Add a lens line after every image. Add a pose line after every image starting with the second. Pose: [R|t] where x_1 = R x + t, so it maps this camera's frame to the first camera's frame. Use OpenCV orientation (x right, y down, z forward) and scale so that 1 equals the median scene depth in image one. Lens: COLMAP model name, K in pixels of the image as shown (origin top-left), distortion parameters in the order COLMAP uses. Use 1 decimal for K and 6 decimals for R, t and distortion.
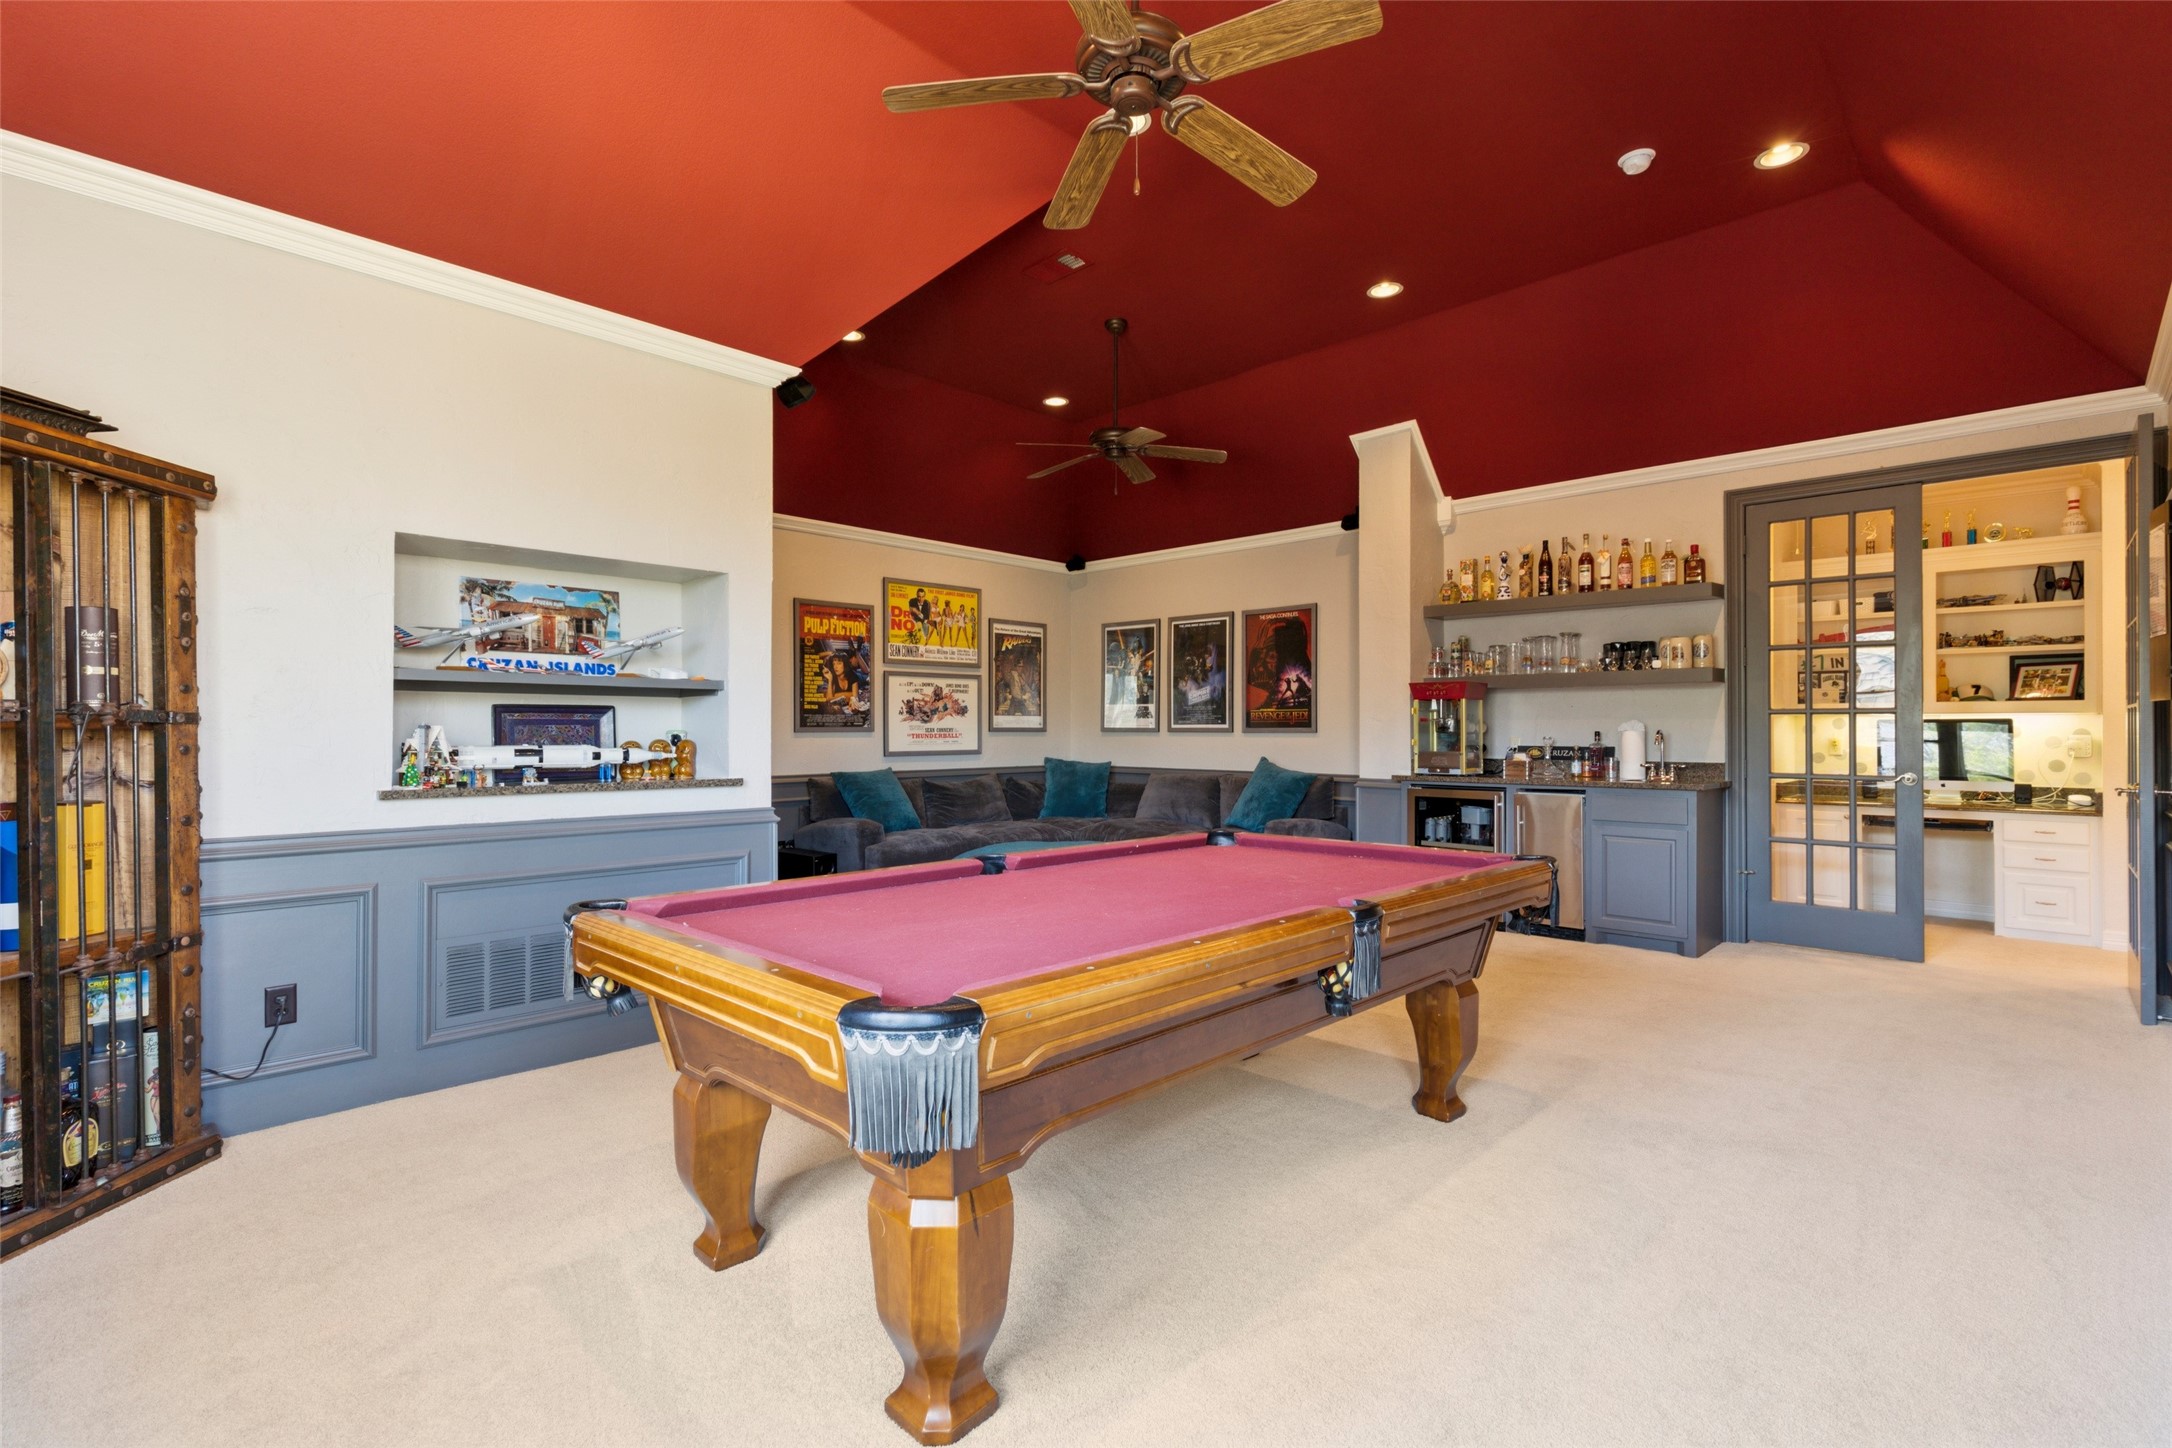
lens RADIAL K [[990.3, 0, 1082.6], [0, 990.3, 732.1], [0, 0, 1]] dist [0.011115, -0.002385]
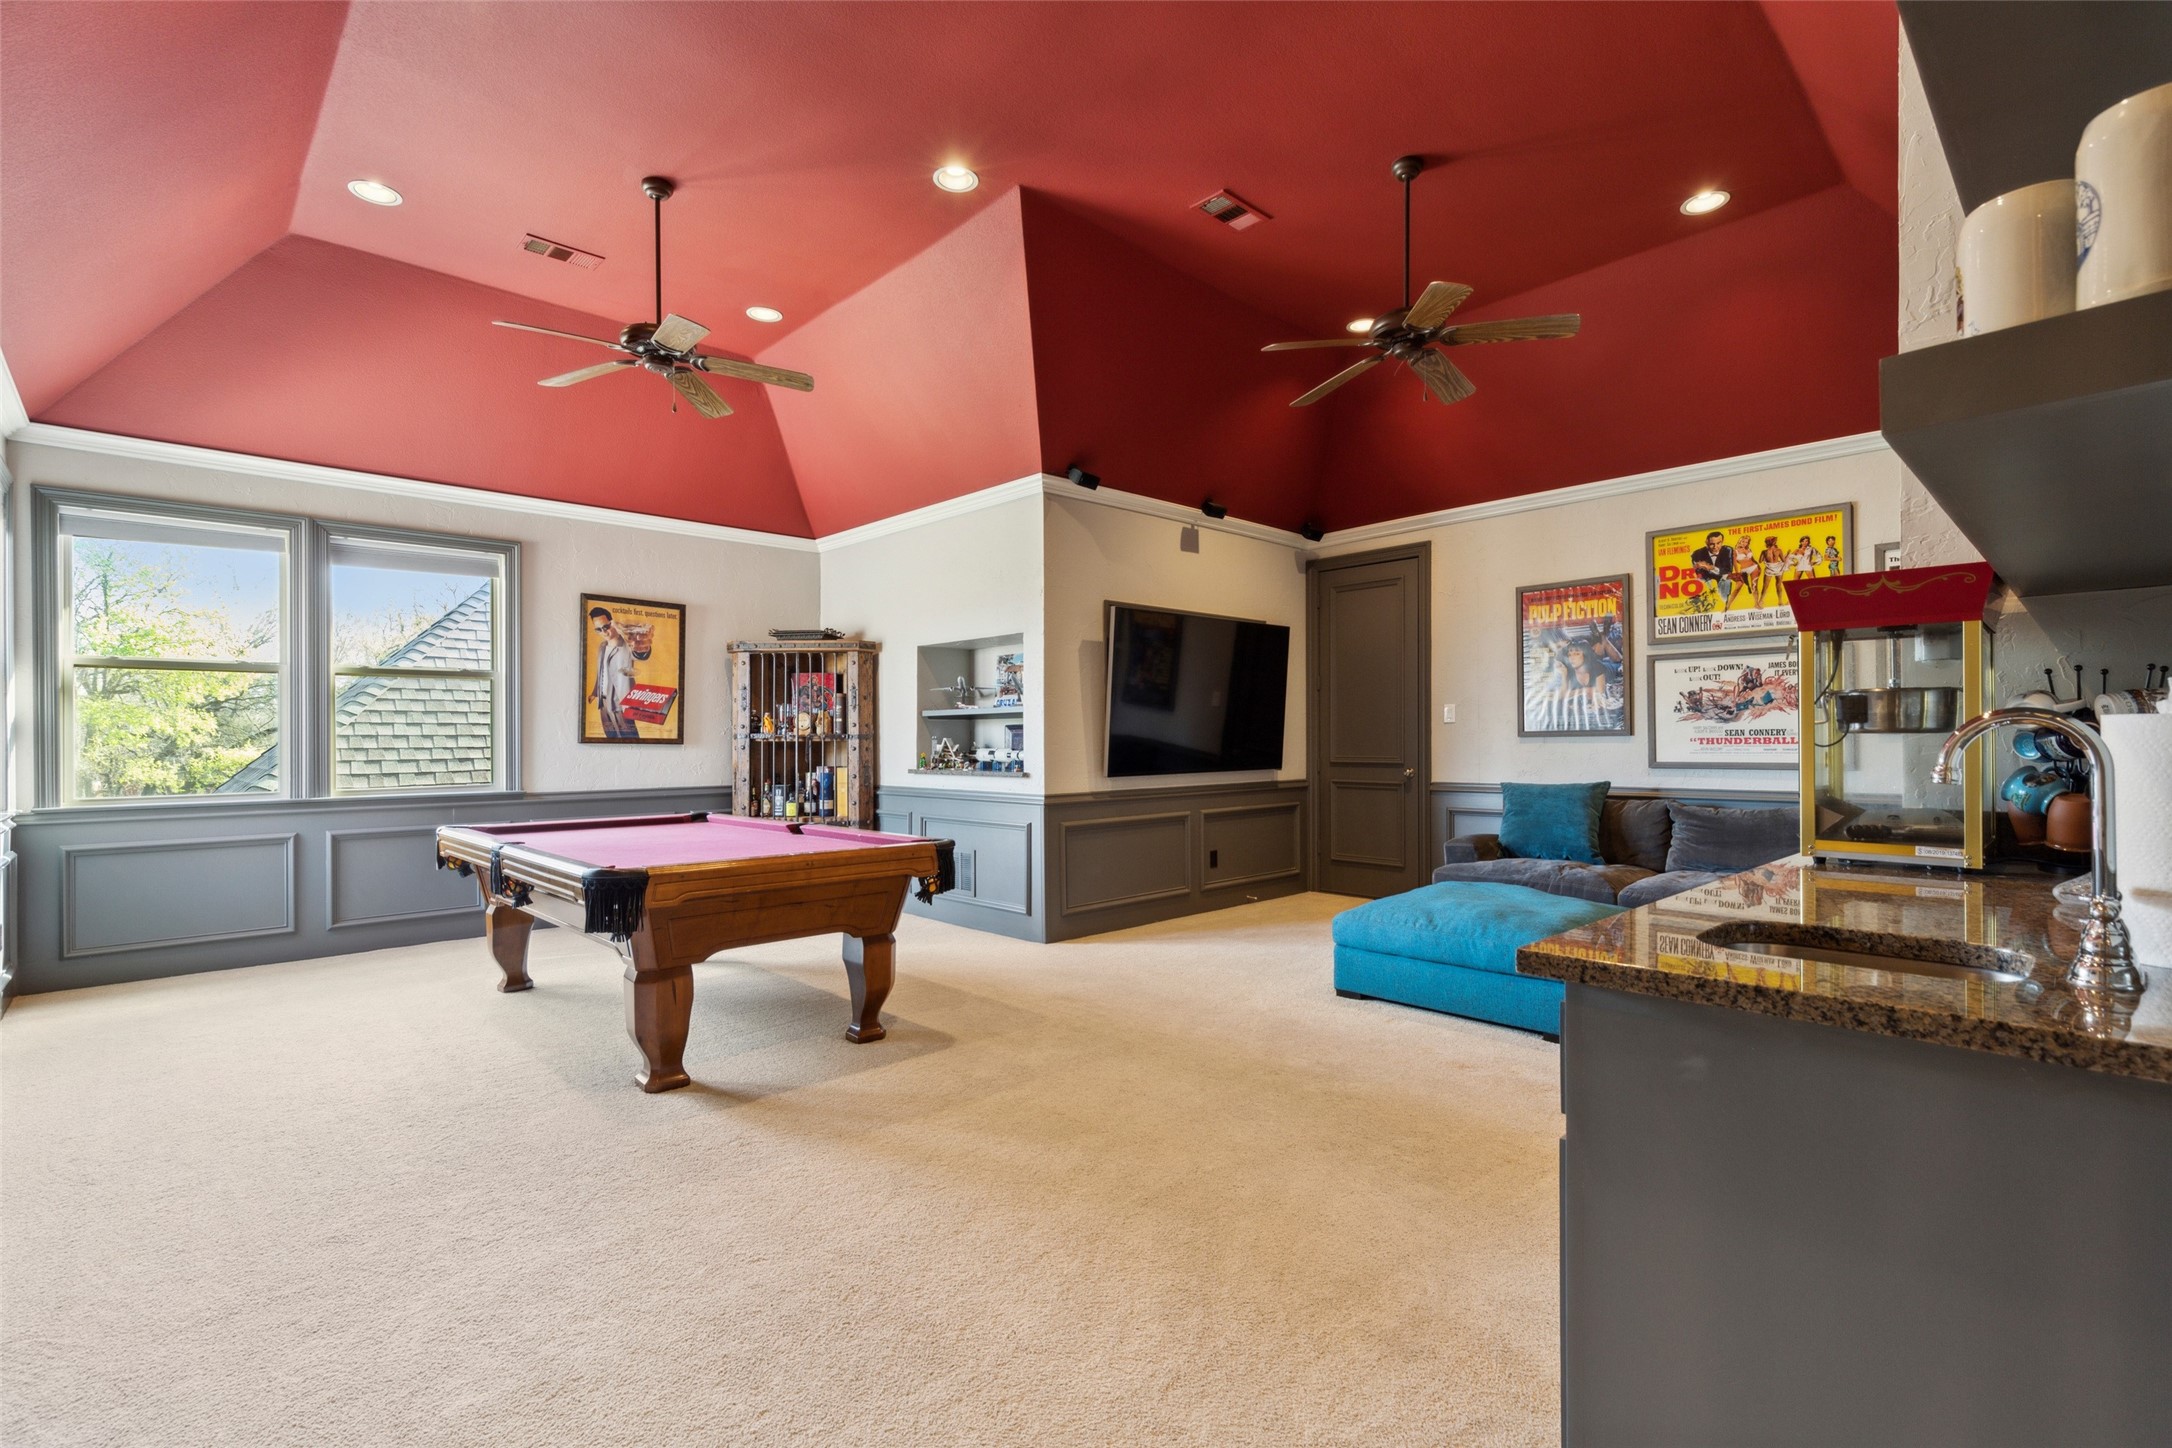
lens RADIAL K [[990.3, 0, 1082.8], [0, 990.3, 736.5], [0, 0, 1]] dist [0.011115, -0.002385]
pose [[-0.030076, -0.004367, -0.999538, 0.567990], [0.007289, 0.999963, -0.004588, 0.000669], [0.999521, -0.007424, -0.030043, 0.581007]]
